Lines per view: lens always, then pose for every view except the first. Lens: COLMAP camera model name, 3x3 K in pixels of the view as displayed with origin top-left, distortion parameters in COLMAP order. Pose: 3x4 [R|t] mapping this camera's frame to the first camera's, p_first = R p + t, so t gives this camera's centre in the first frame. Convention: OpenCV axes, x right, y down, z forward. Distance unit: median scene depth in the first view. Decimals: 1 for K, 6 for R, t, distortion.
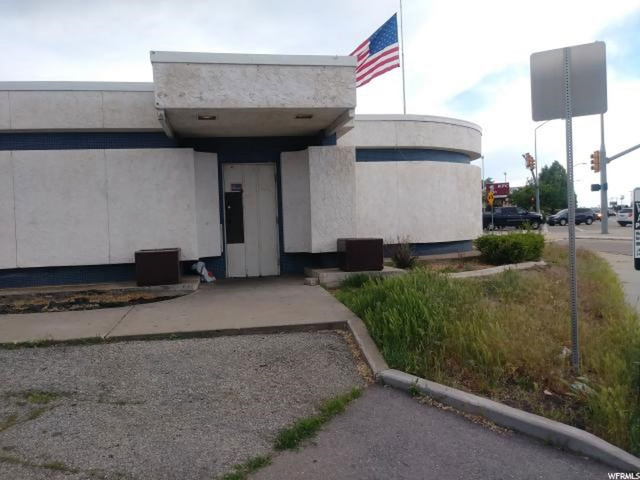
lens RADIAL K [[527.1, 0, 320.0], [0, 527.1, 240.0], [0, 0, 1]] dist [0.009305, -0.000278]
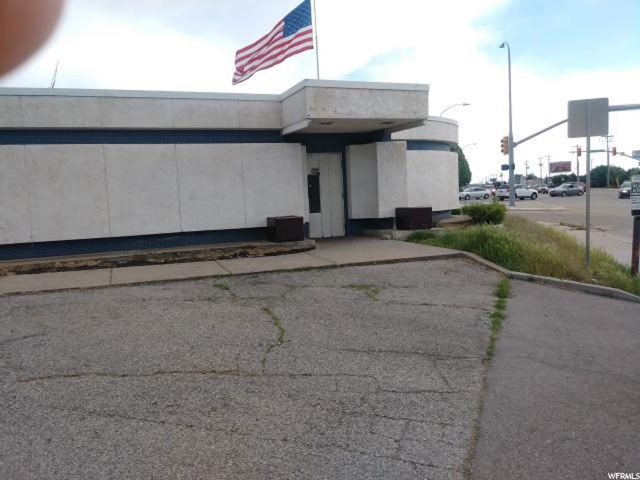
lens RADIAL K [[527.1, 0, 320.0], [0, 527.1, 240.0], [0, 0, 1]] dist [0.009305, -0.000278]
pose [[0.981221, -0.025277, 0.191223, -0.408074], [0.017131, 0.998879, 0.044135, 0.016806], [-0.192125, -0.040031, 0.980554, -0.326530]]
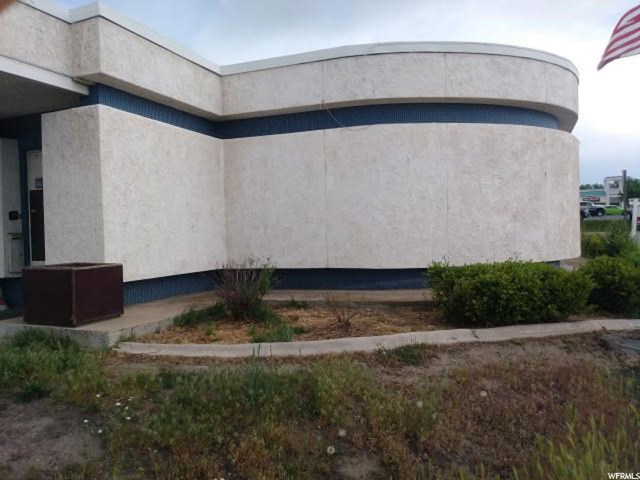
lens RADIAL K [[527.1, 0, 320.0], [0, 527.1, 240.0], [0, 0, 1]] dist [0.009305, -0.000278]
pose [[0.836429, 0.021087, -0.547670, 0.559304], [-0.020766, 0.999761, 0.006780, -0.034812], [0.547682, 0.005702, 0.836667, 0.600626]]
